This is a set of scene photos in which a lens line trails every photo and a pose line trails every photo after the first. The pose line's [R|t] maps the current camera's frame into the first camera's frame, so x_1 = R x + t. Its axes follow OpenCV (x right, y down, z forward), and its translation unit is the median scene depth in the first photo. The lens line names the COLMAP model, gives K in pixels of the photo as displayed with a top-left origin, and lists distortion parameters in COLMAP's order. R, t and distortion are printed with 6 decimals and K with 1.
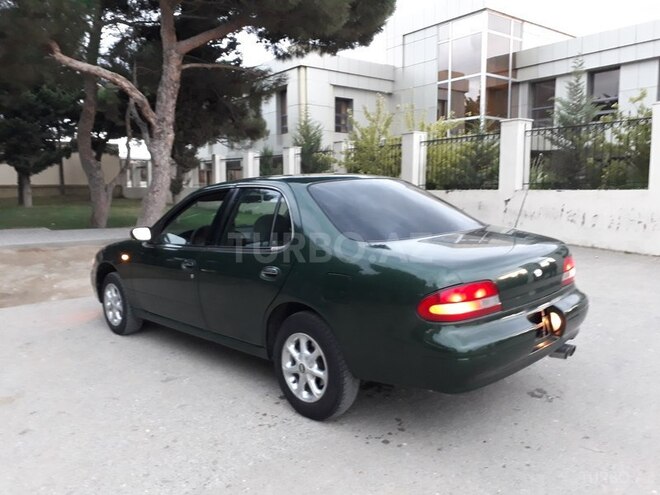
lens RADIAL K [[509.7, 0, 344.0], [0, 509.7, 275.9], [0, 0, 1]] dist [-0.001291, -0.041362]
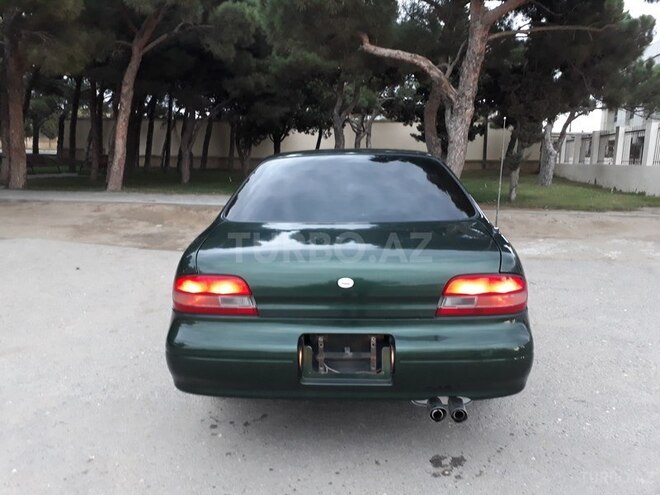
lens RADIAL K [[509.7, 0, 344.0], [0, 509.7, 275.9], [0, 0, 1]] dist [-0.001291, -0.041362]
pose [[0.687516, 0.162529, -0.707747, 0.301390], [-0.129905, 0.986437, 0.100337, -0.029904], [0.714455, 0.022957, 0.699304, 0.164427]]
